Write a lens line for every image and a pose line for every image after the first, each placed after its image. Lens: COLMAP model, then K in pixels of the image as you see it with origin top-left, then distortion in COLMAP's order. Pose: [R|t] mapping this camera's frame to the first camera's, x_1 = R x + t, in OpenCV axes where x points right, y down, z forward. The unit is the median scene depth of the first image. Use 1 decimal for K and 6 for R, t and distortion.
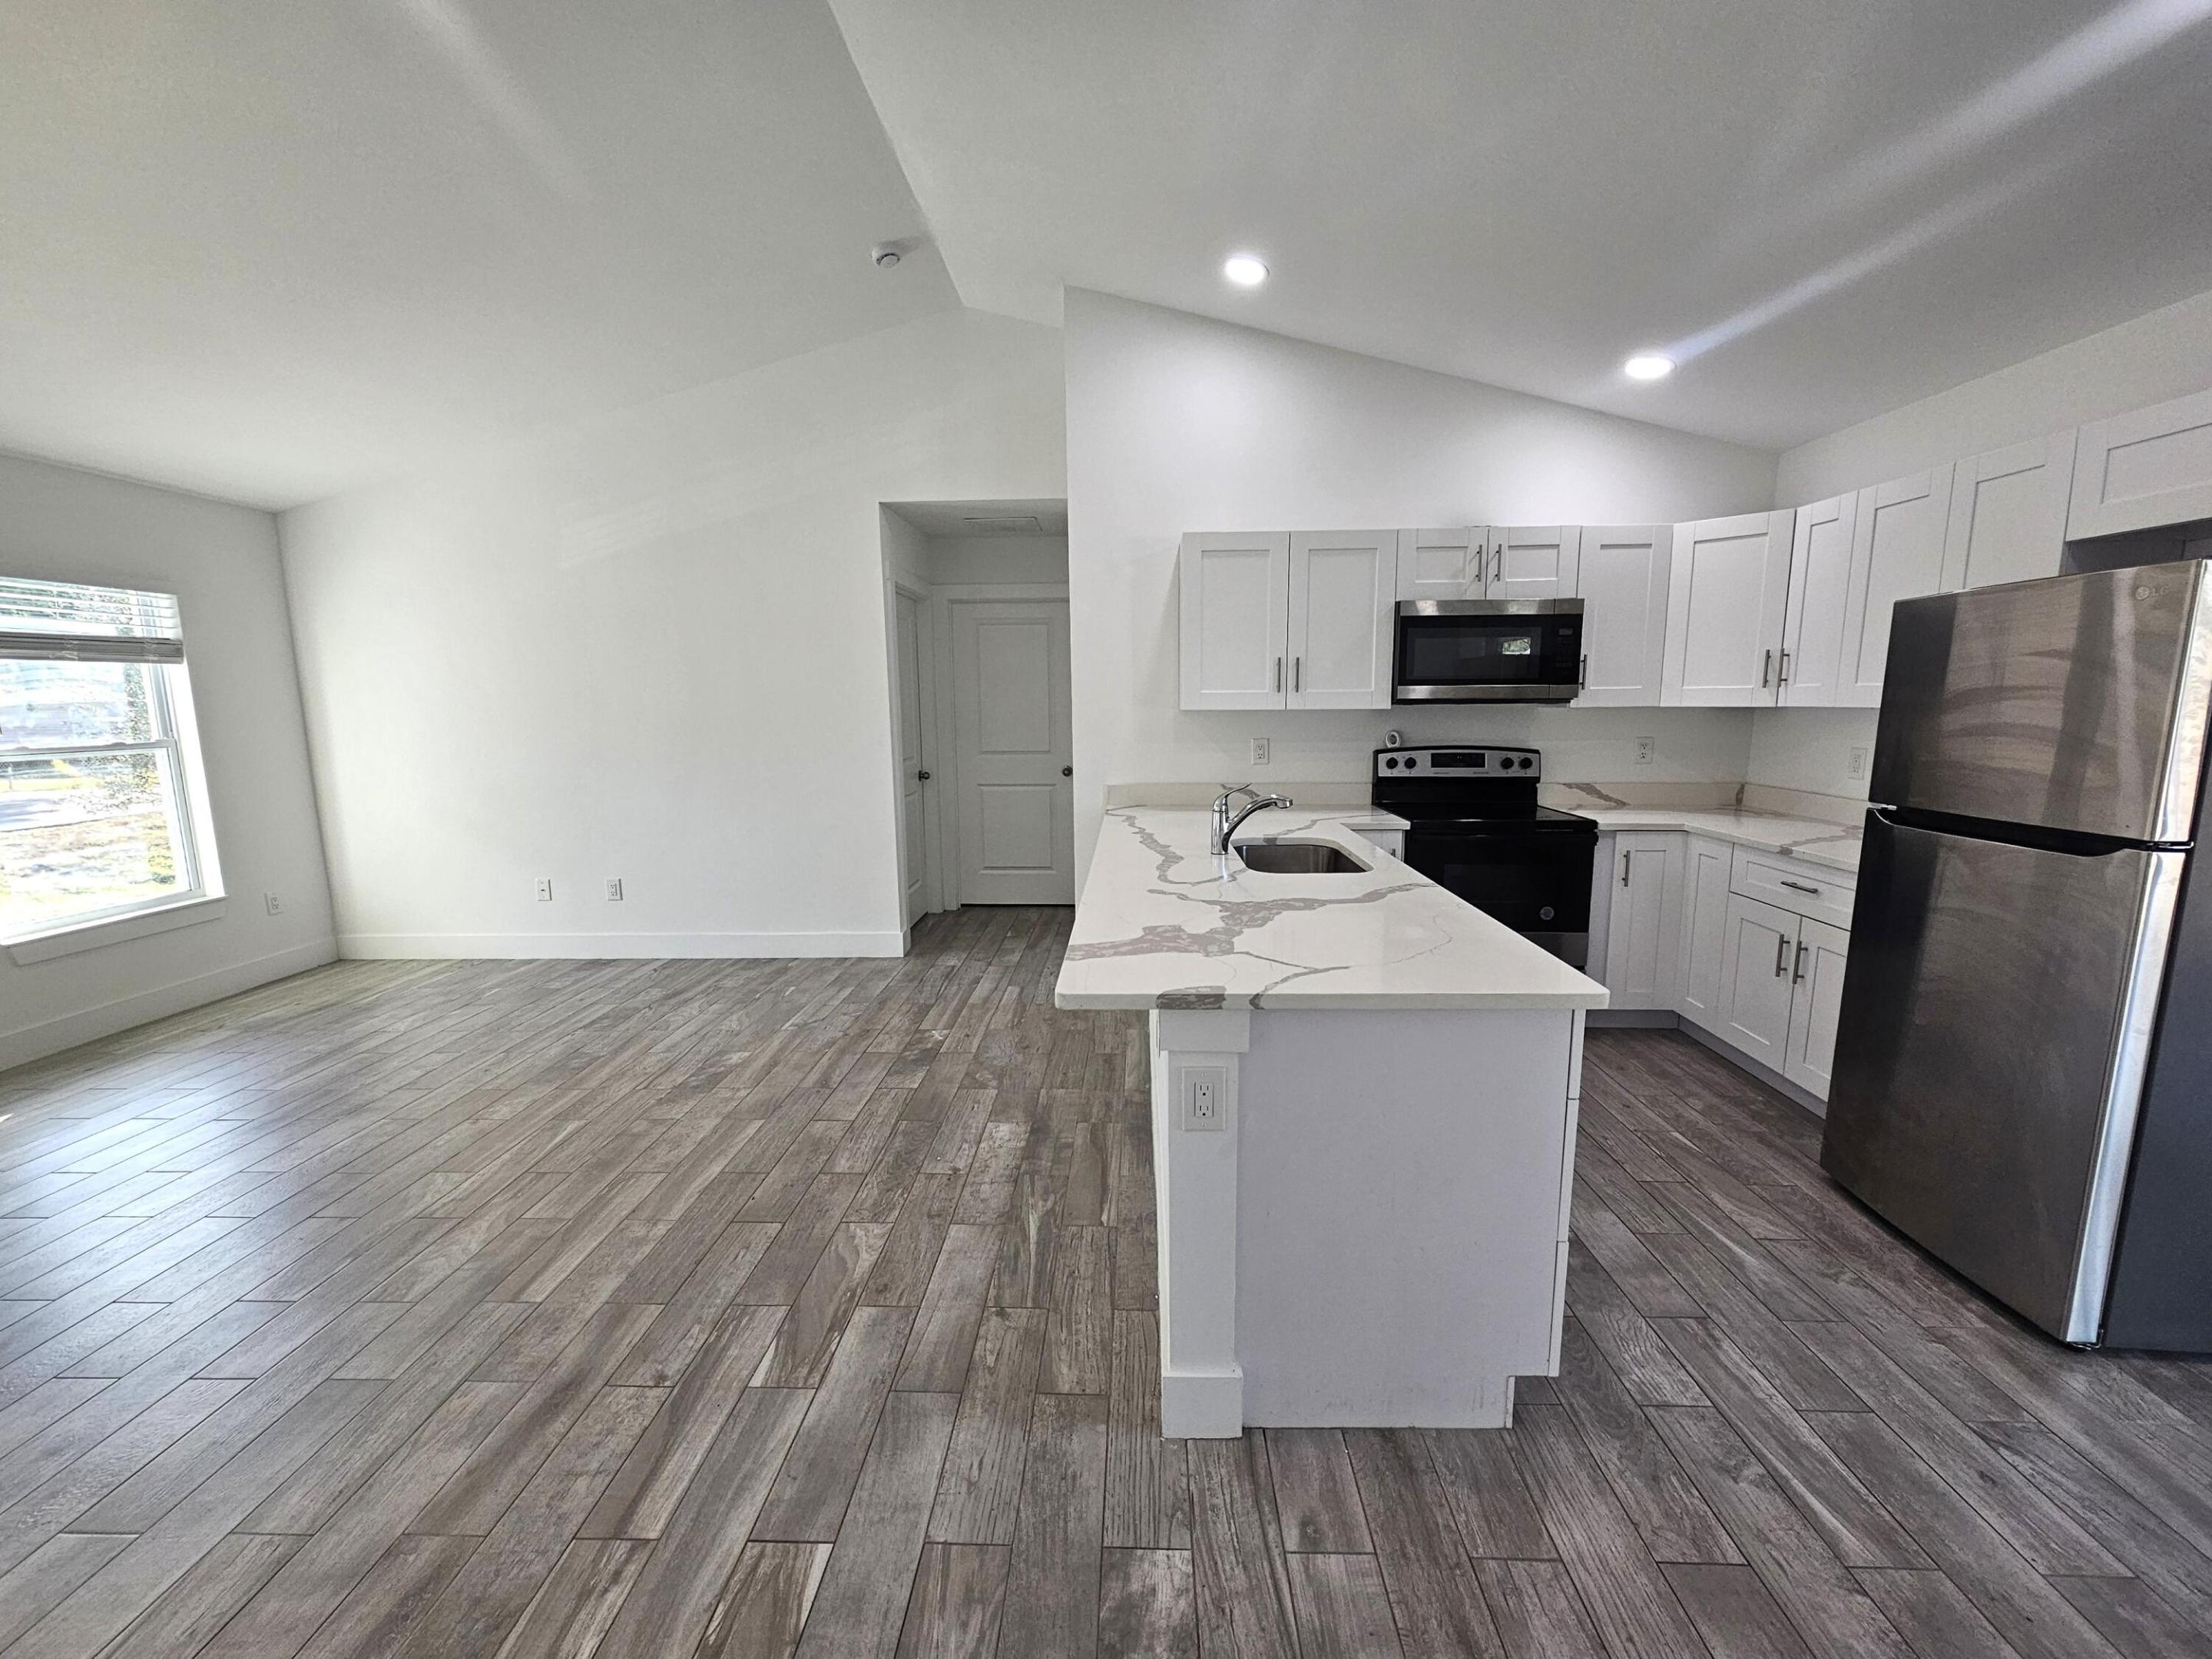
lens RADIAL K [[901.2, 0, 1112.7], [0, 901.2, 835.6], [0, 0, 1]] dist [-0.000698, 0.000358]
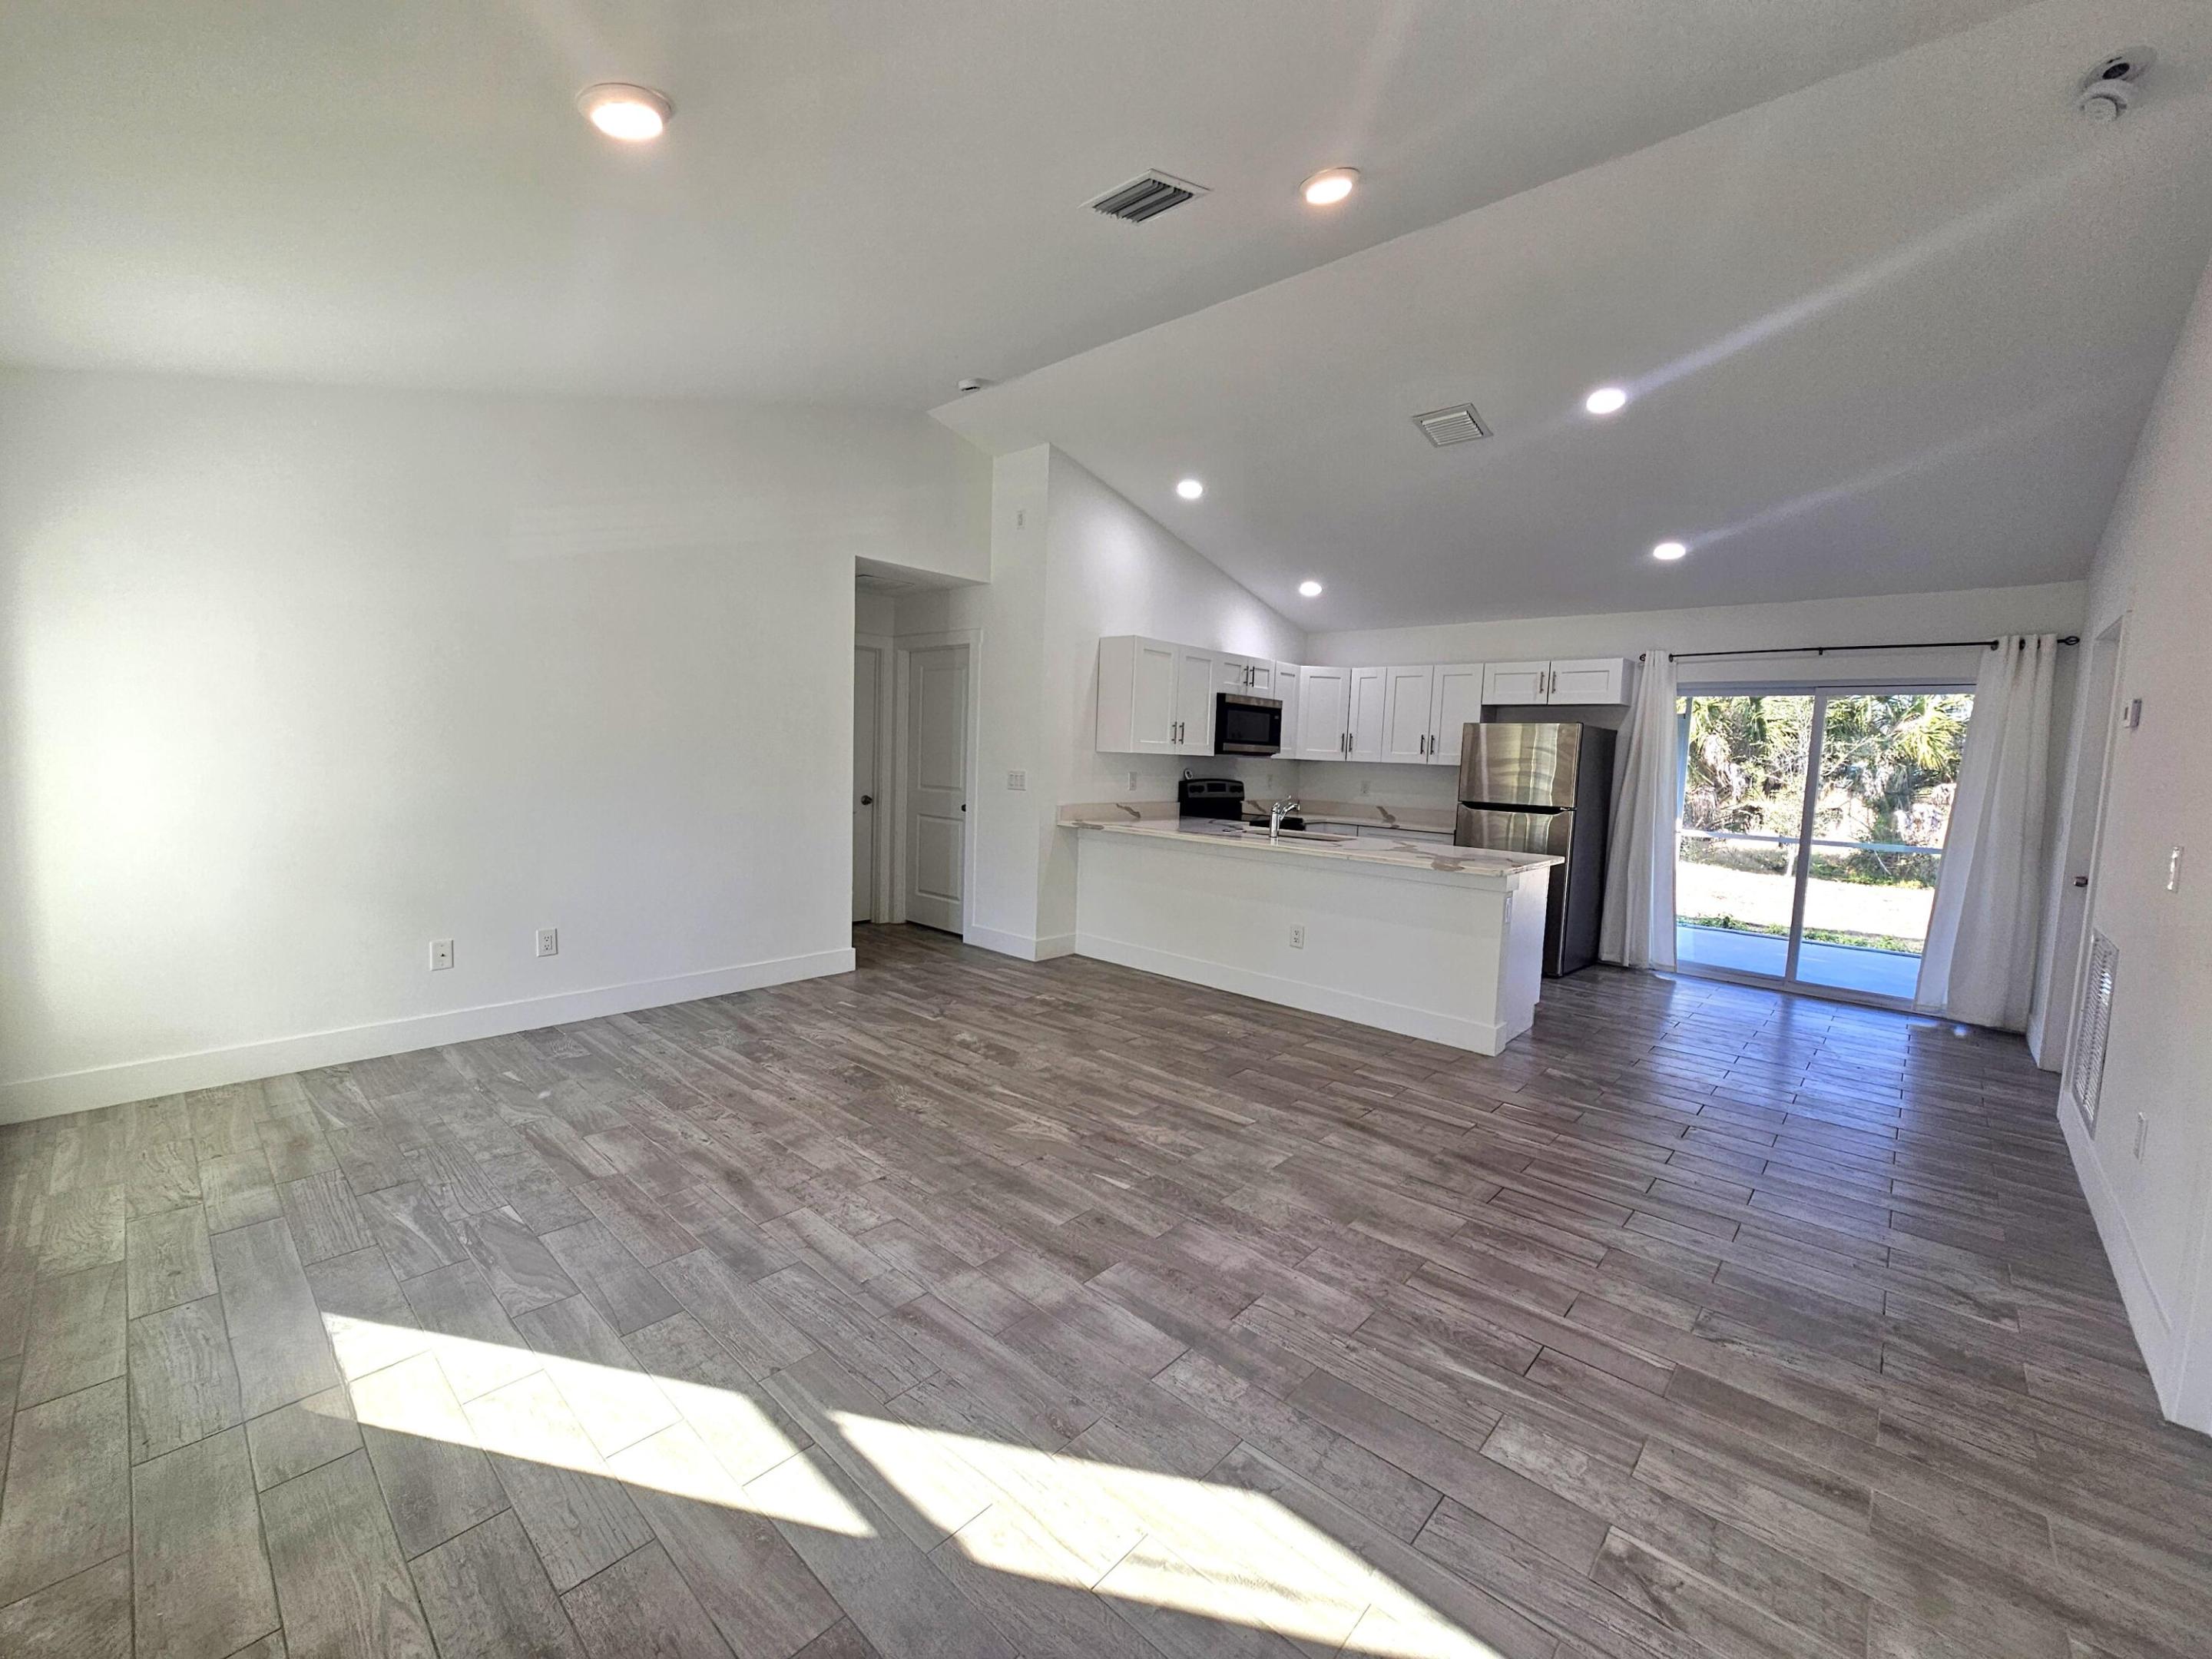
lens RADIAL K [[902.5, 0, 1107.8], [0, 902.5, 831.8], [0, 0, 1]] dist [0.000086, -0.000215]
pose [[0.646775, -0.034495, 0.761900, -1.159698], [0.072486, 0.997235, -0.016383, 0.012324], [-0.759228, 0.065823, 0.647487, 0.083130]]
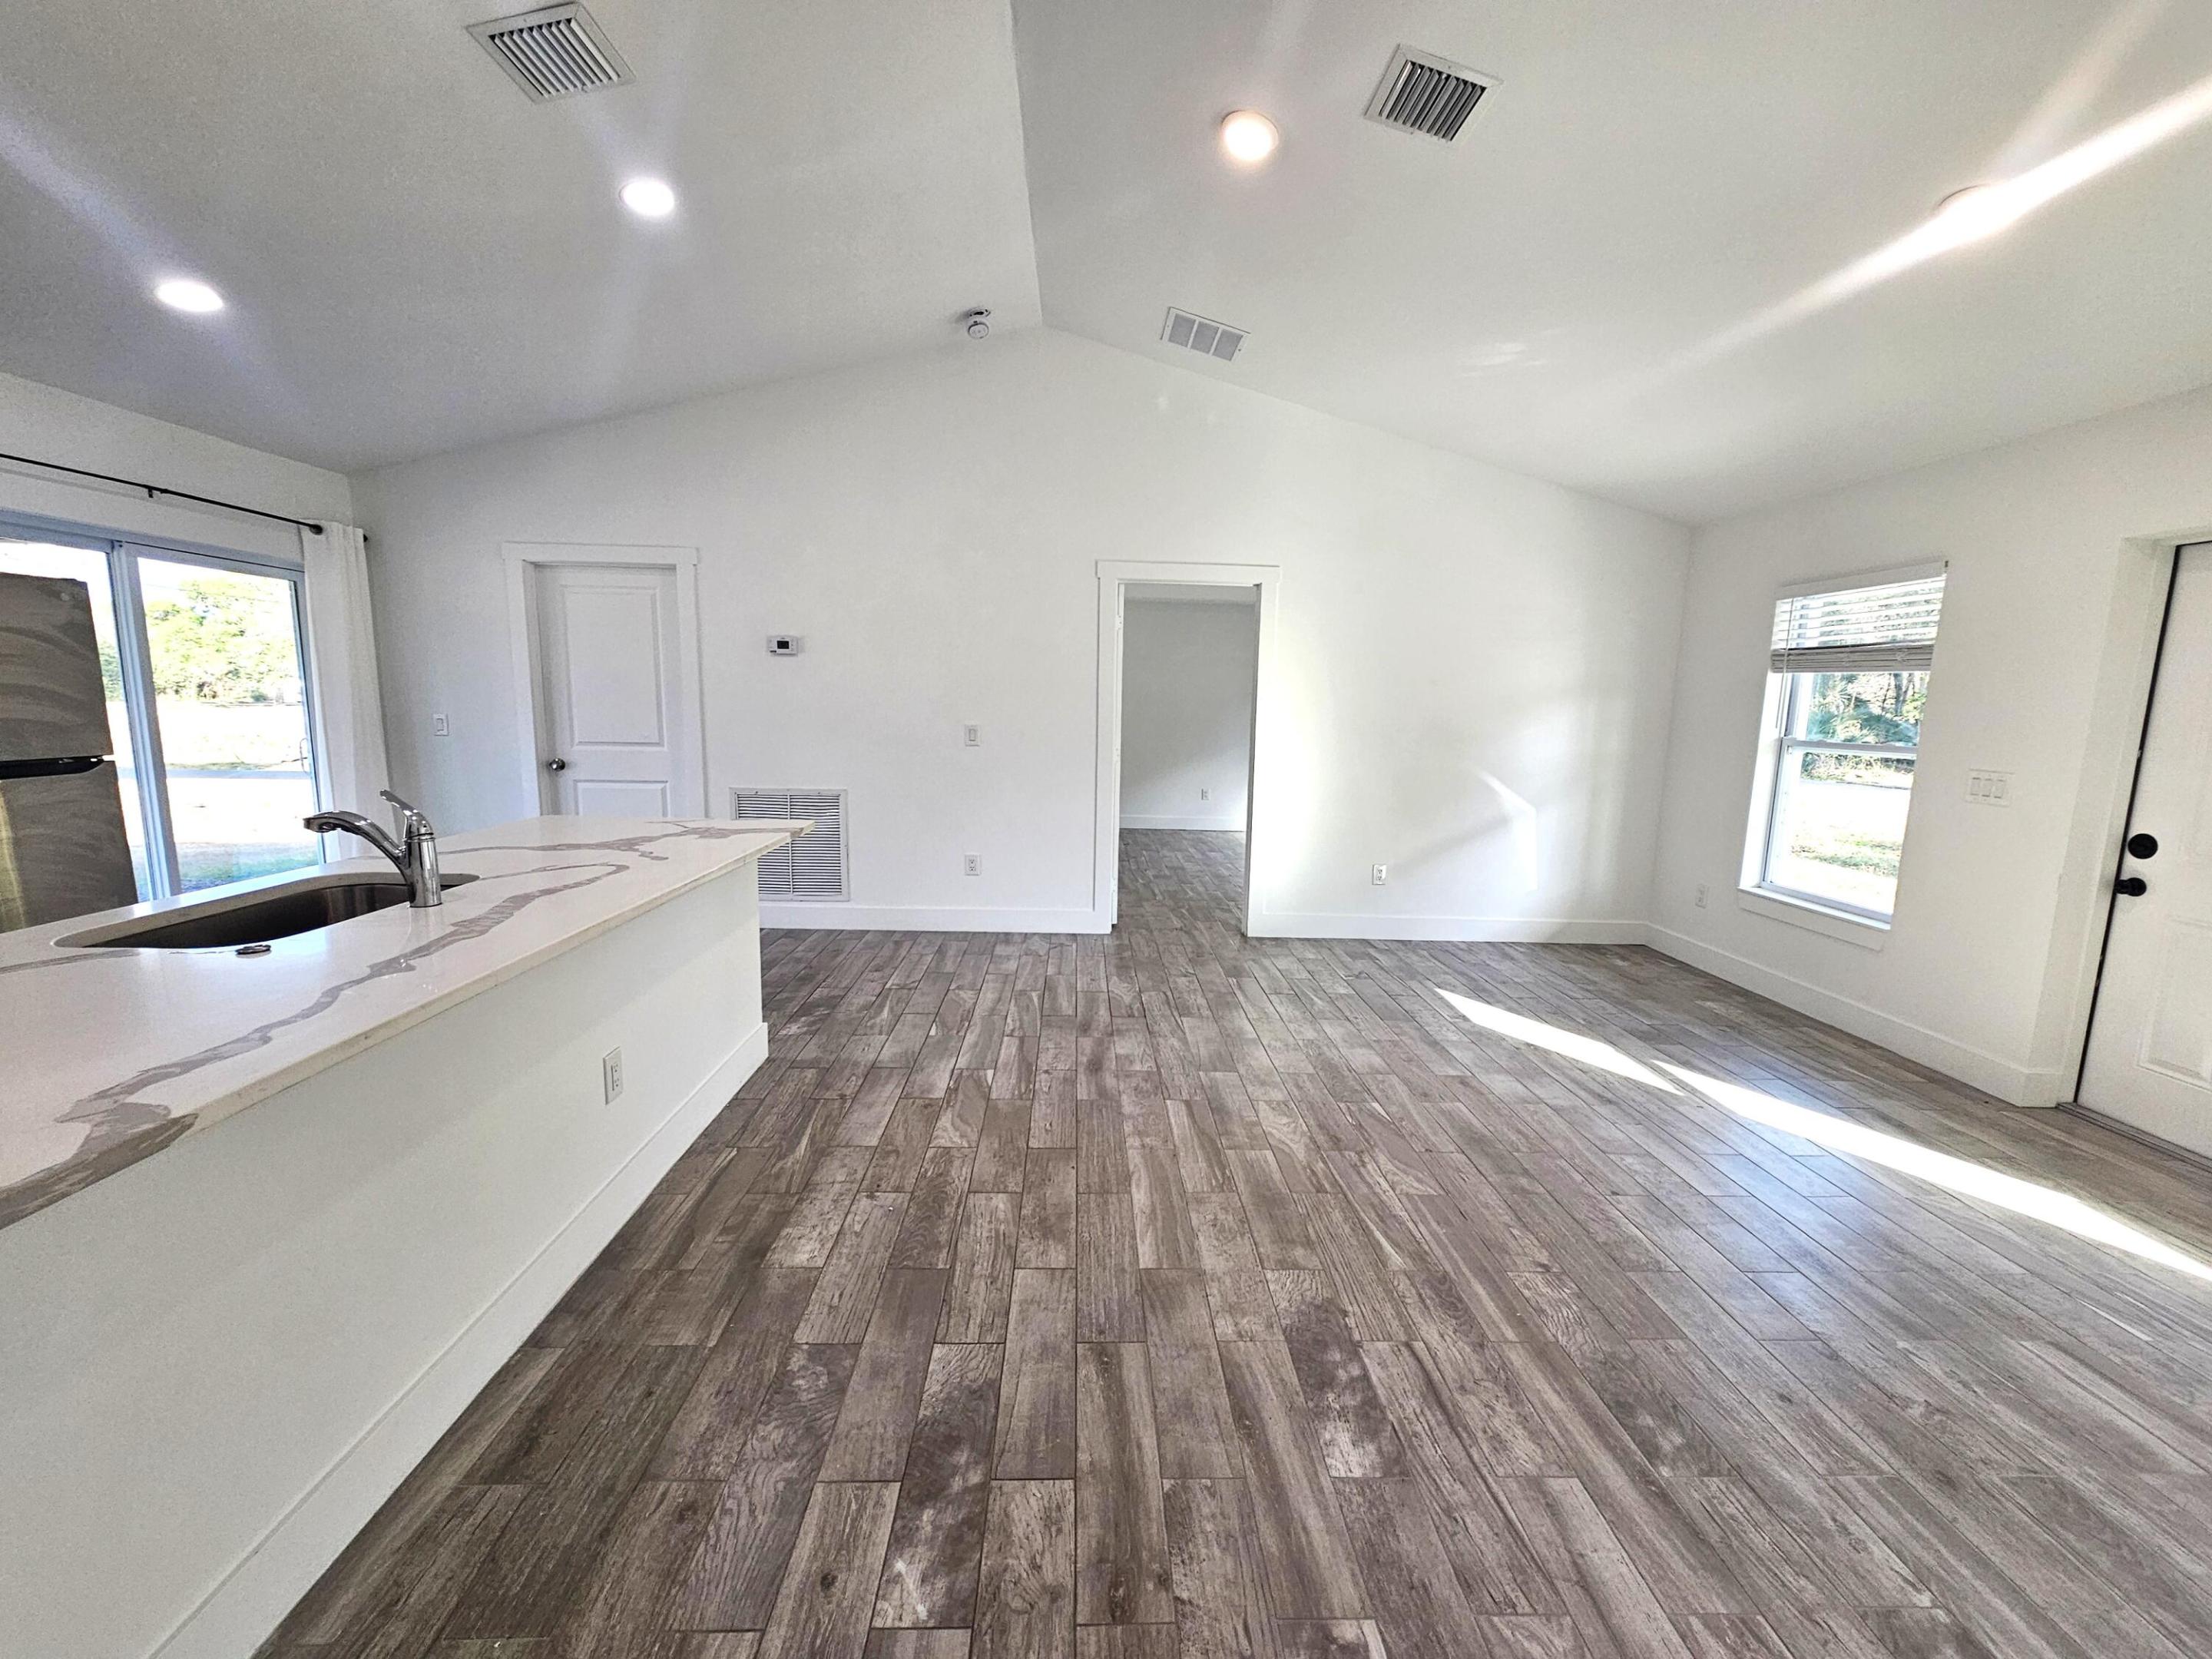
lens RADIAL K [[901.2, 0, 1112.7], [0, 901.2, 835.6], [0, 0, 1]] dist [-0.000698, 0.000358]
pose [[-0.997275, -0.004588, -0.073627, -0.258015], [-0.026090, 0.955496, 0.293849, -0.183750], [0.069003, 0.294969, -0.953012, 1.314740]]
